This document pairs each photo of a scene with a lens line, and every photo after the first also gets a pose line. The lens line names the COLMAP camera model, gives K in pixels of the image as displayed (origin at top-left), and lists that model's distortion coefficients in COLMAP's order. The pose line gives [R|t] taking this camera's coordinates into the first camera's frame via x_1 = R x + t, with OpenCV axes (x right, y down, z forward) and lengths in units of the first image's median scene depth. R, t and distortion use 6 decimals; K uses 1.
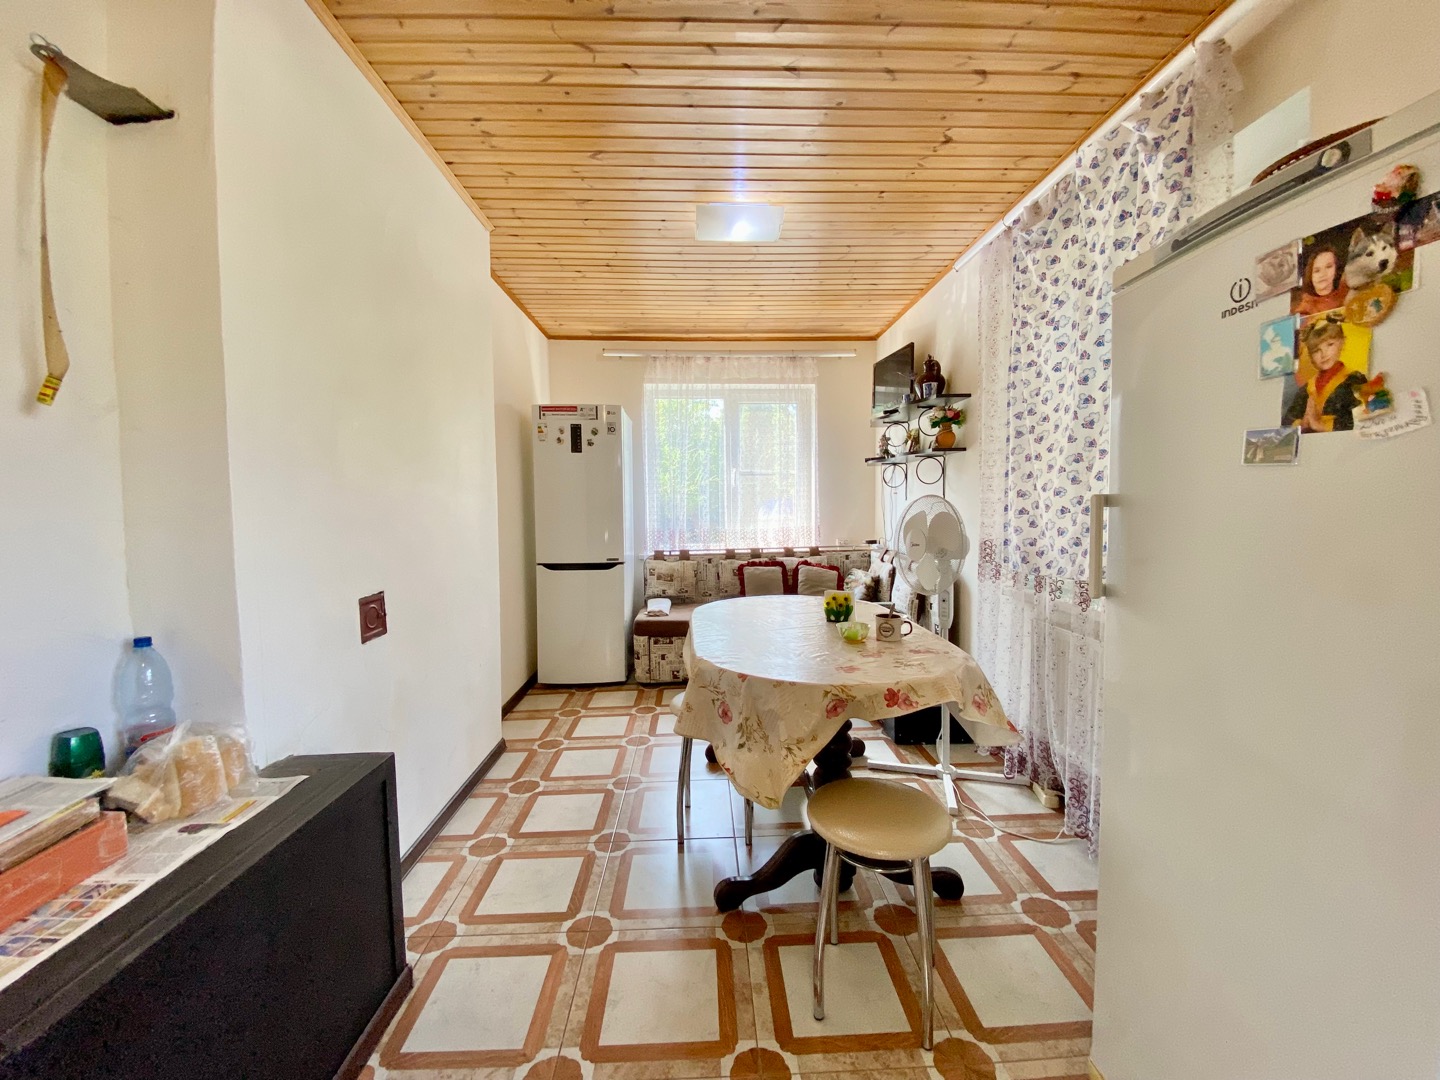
lens RADIAL K [[584.9, 0, 722.5], [0, 584.9, 534.8], [0, 0, 1]] dist [0.017513, -0.017935]
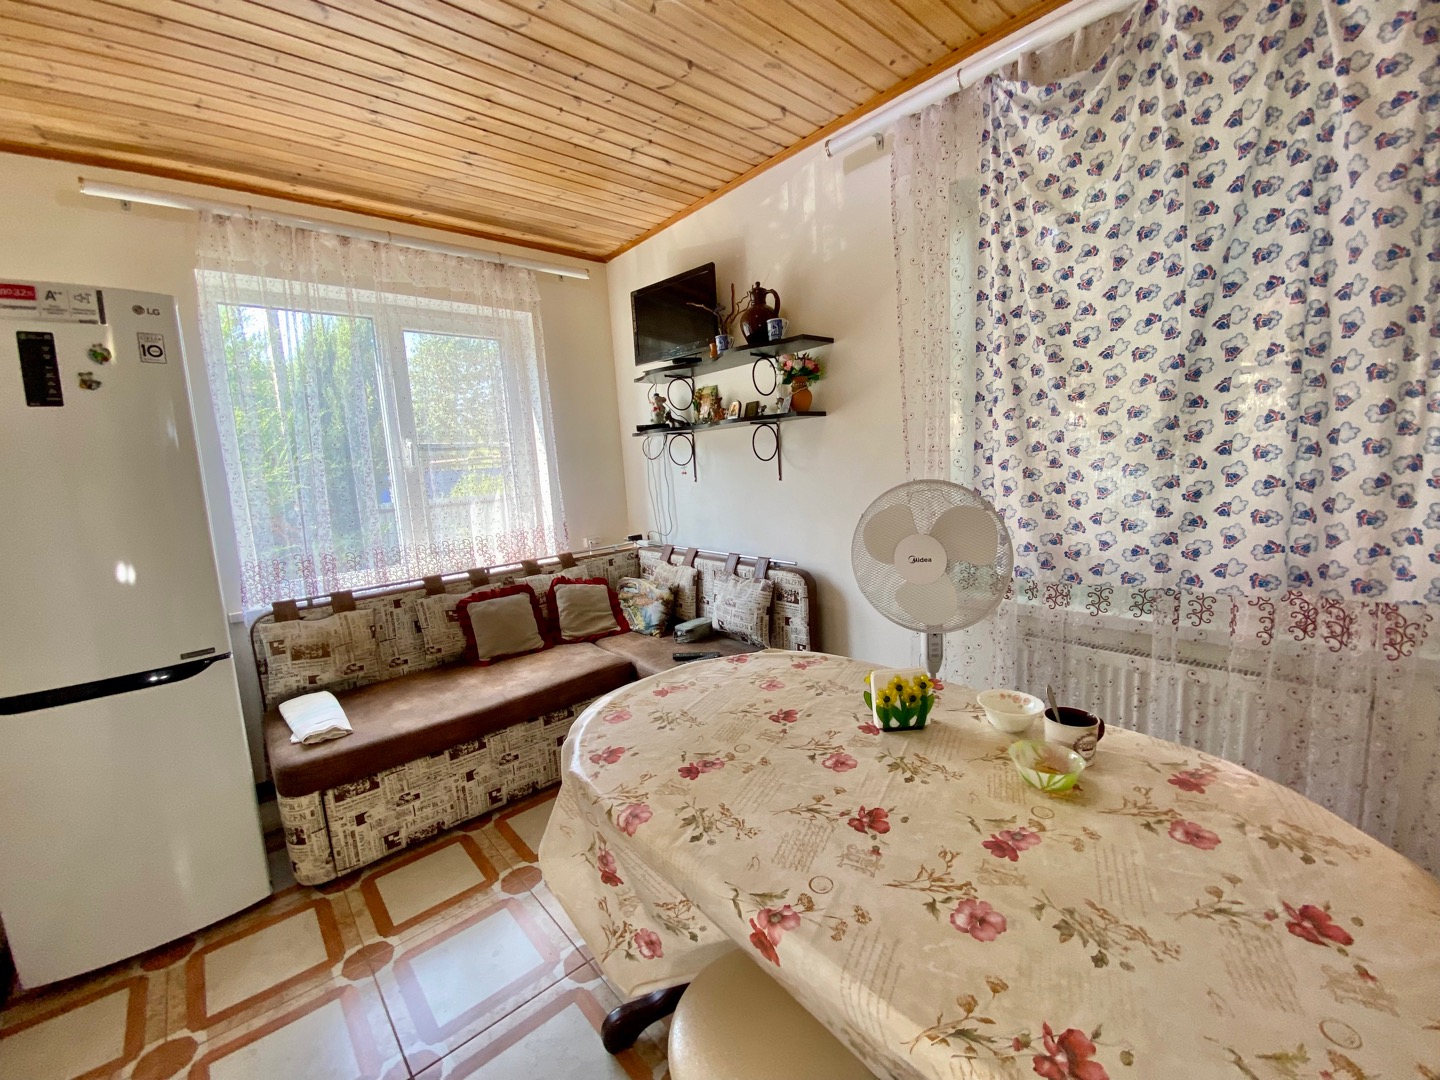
lens RADIAL K [[584.9, 0, 722.5], [0, 584.9, 534.8], [0, 0, 1]] dist [0.017513, -0.017935]
pose [[0.773799, -0.111153, 0.623603, -0.135651], [0.079017, 0.993732, 0.079077, -0.045609], [-0.628484, -0.011915, 0.777731, 0.378294]]
